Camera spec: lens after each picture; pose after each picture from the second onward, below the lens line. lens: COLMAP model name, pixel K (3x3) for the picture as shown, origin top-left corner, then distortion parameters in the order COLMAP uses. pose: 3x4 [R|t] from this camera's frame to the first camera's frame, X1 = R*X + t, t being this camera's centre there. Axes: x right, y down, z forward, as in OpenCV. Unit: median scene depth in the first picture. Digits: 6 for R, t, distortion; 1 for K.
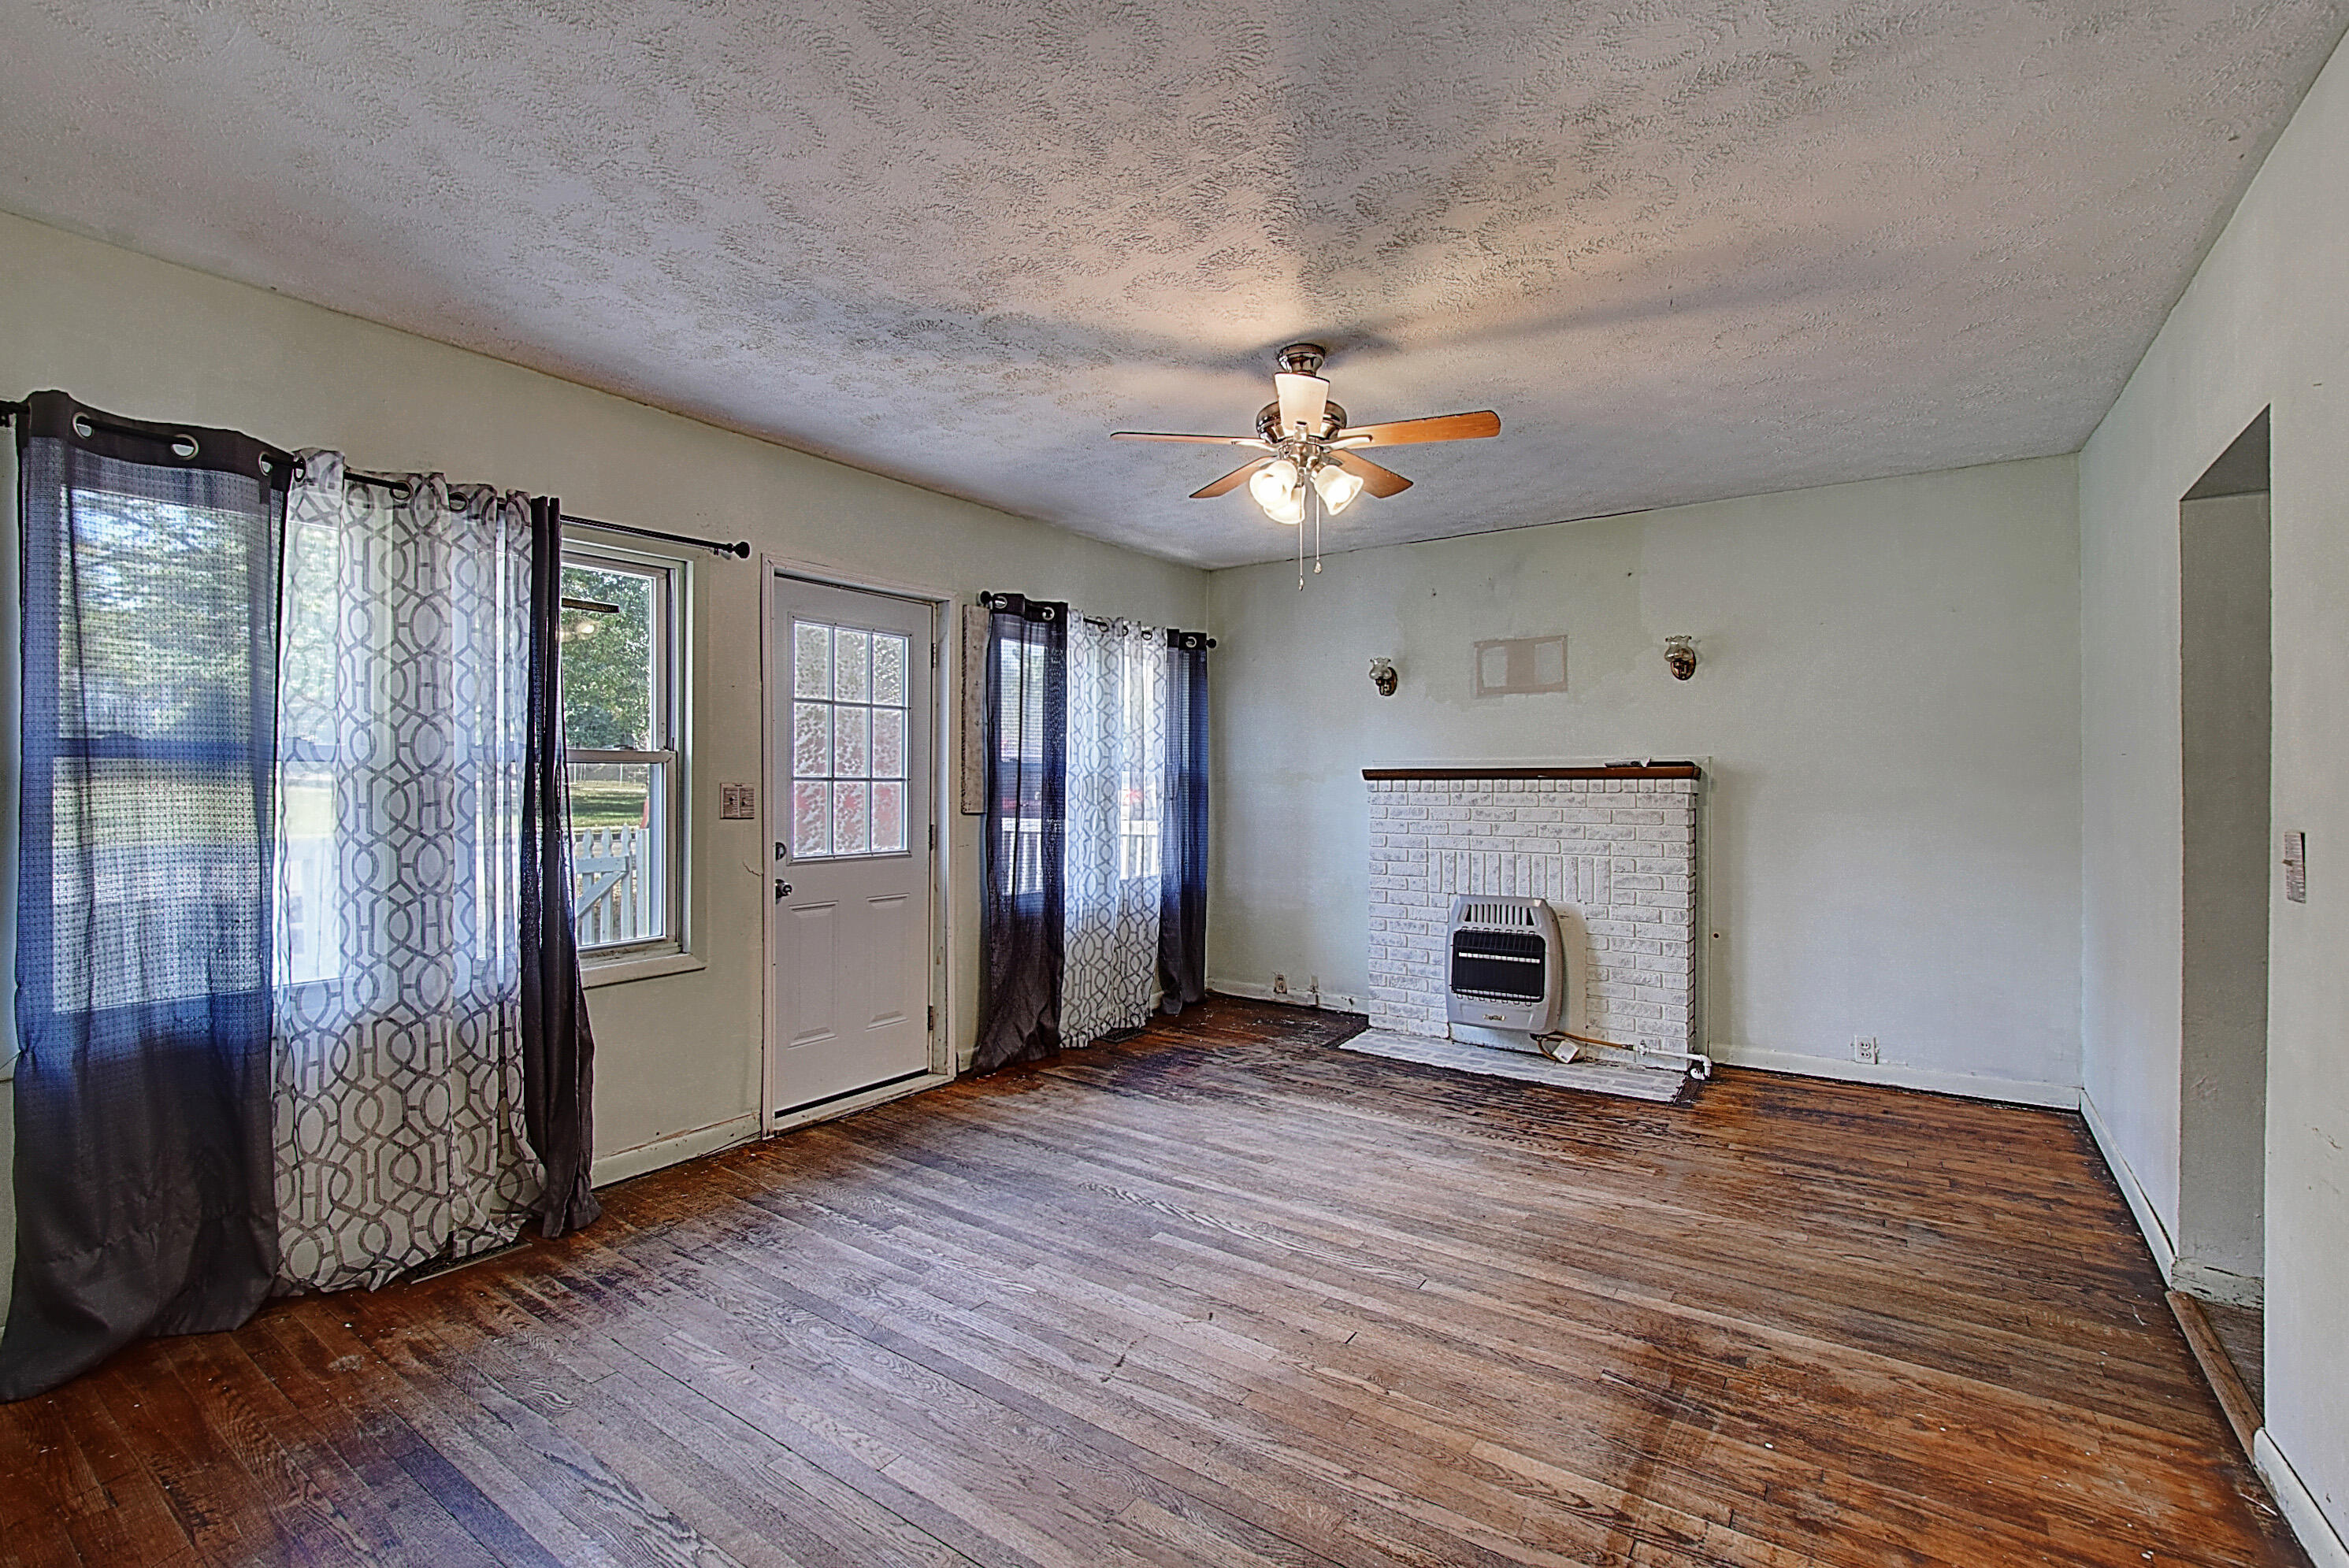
lens RADIAL K [[1048.6, 0, 1195.4], [0, 1048.6, 774.8], [0, 0, 1]] dist [0.004042, -0.005384]
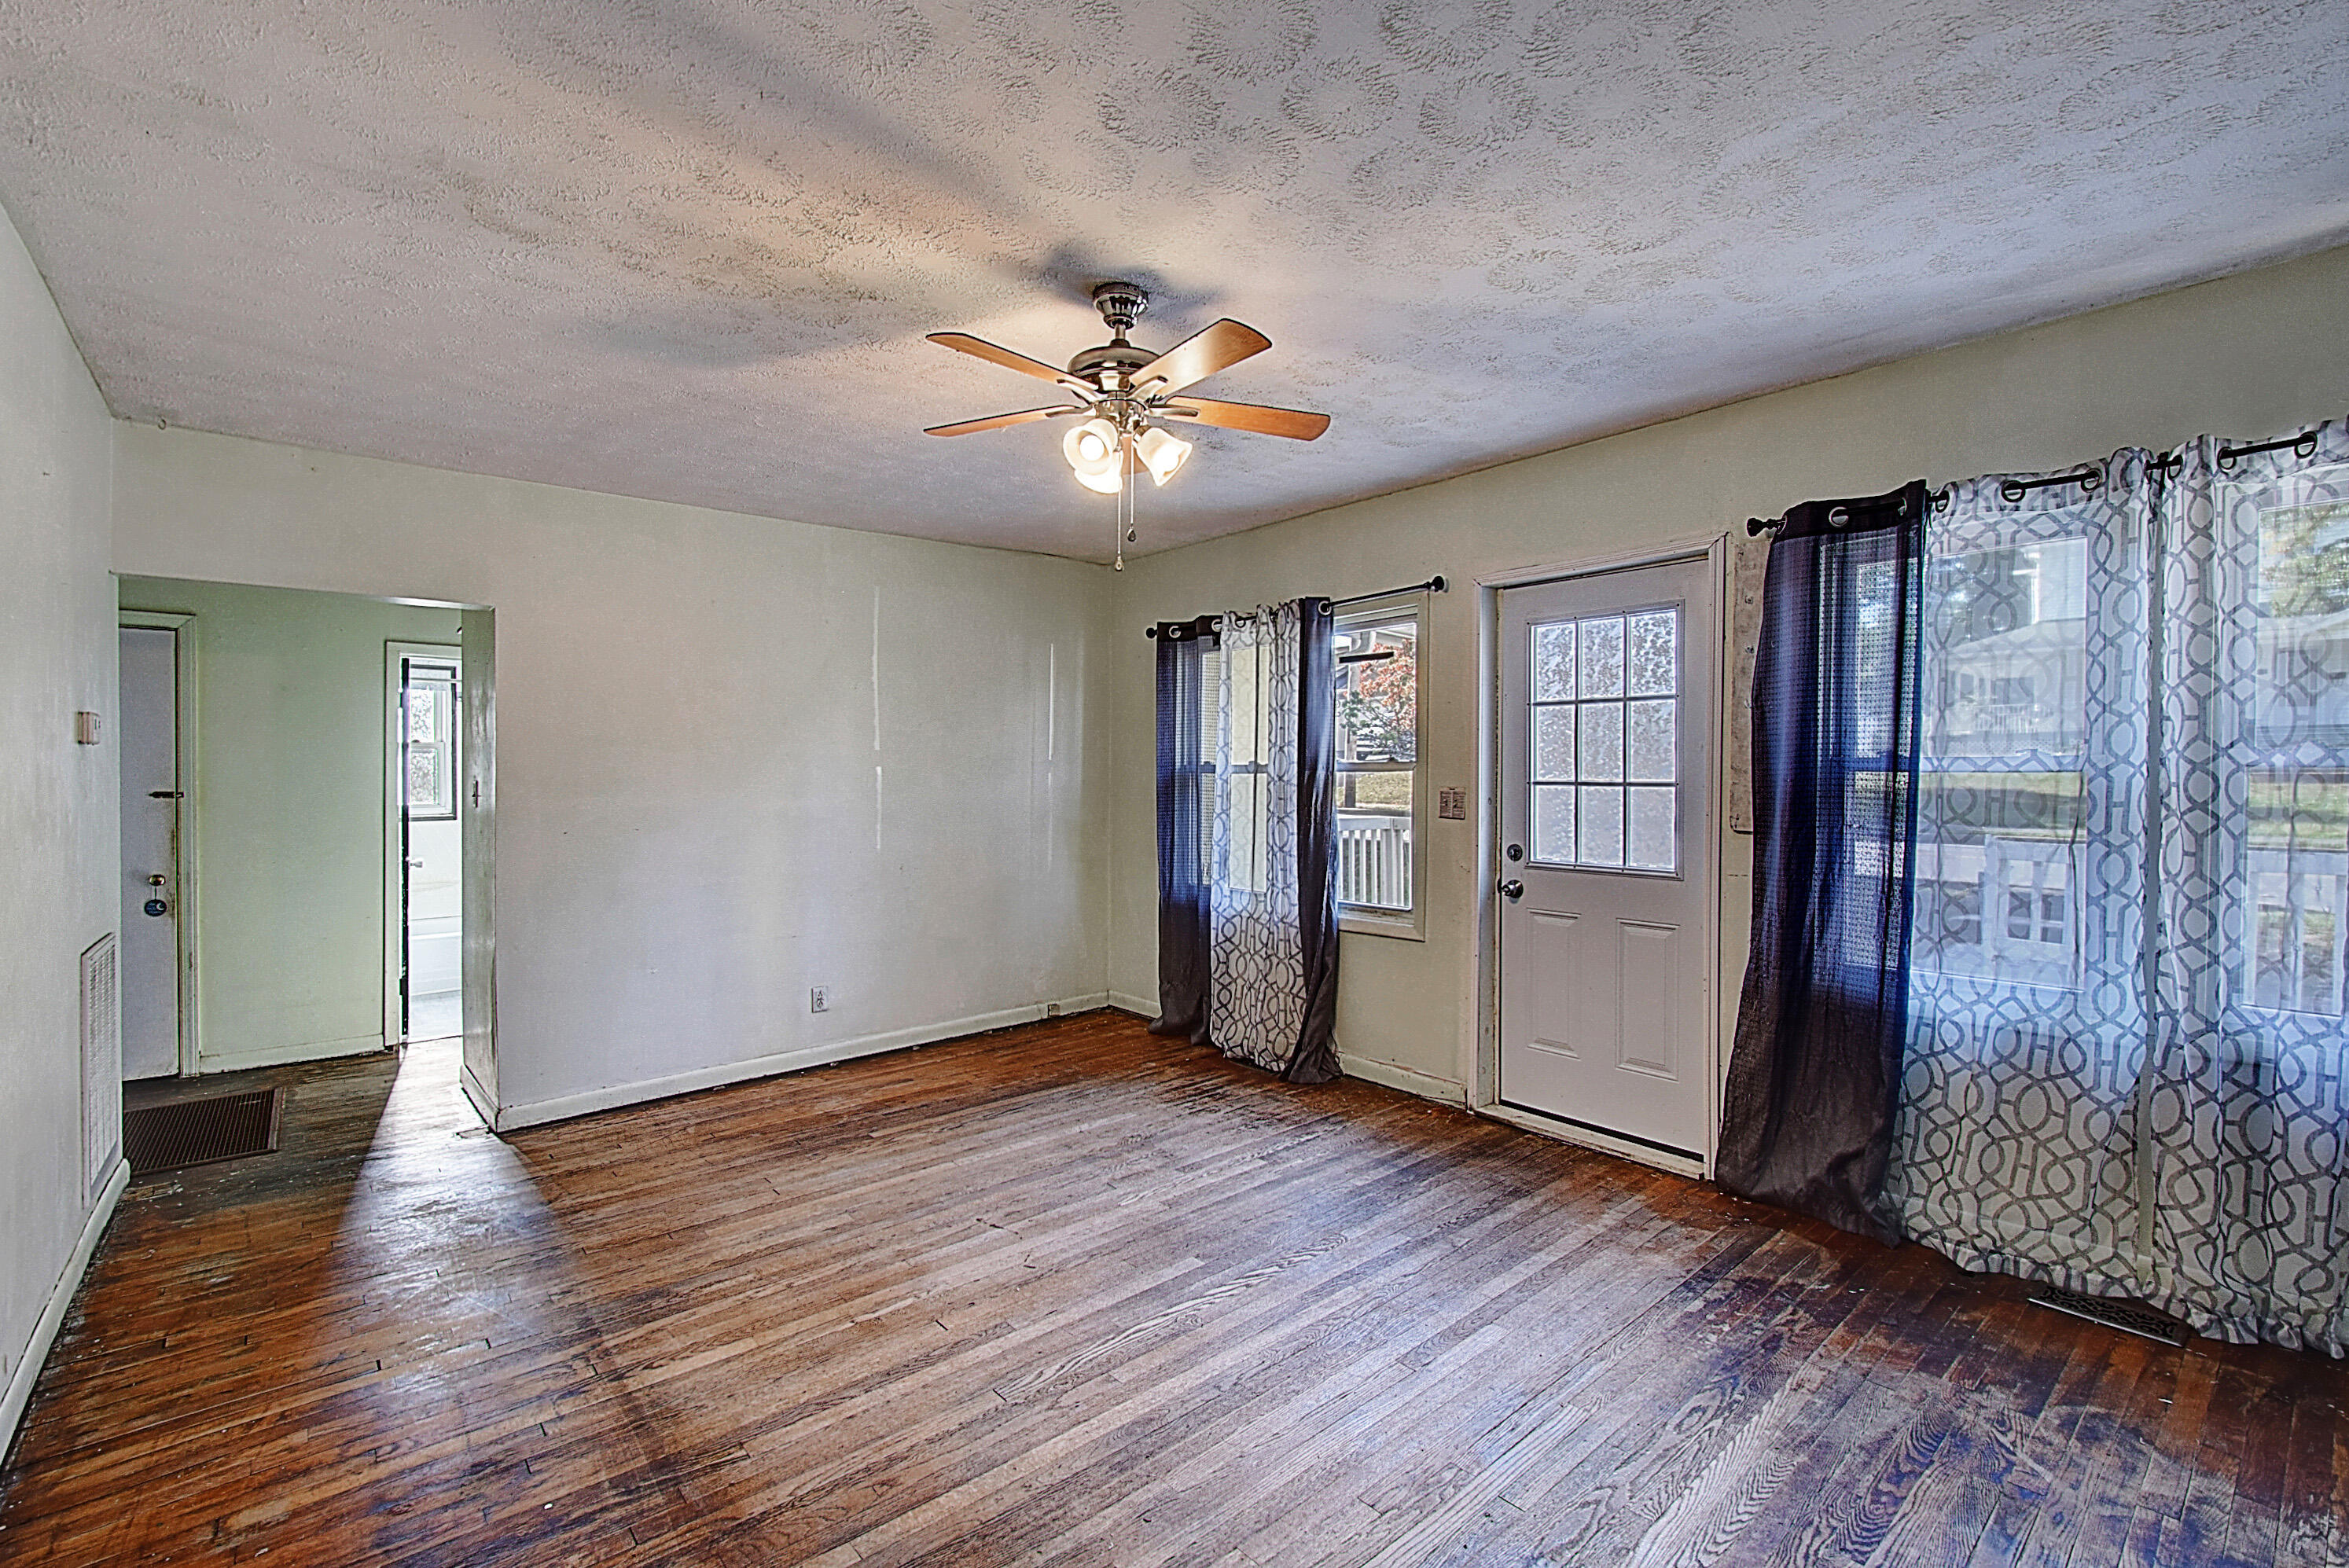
lens RADIAL K [[1048.6, 0, 1174.3], [0, 1048.6, 772.9], [0, 0, 1]] dist [0.004042, -0.005384]
pose [[-0.280728, -0.002690, -0.959784, 0.710632], [0.007332, 0.999961, -0.004948, -0.003368], [0.959759, -0.008426, -0.280697, 0.994382]]
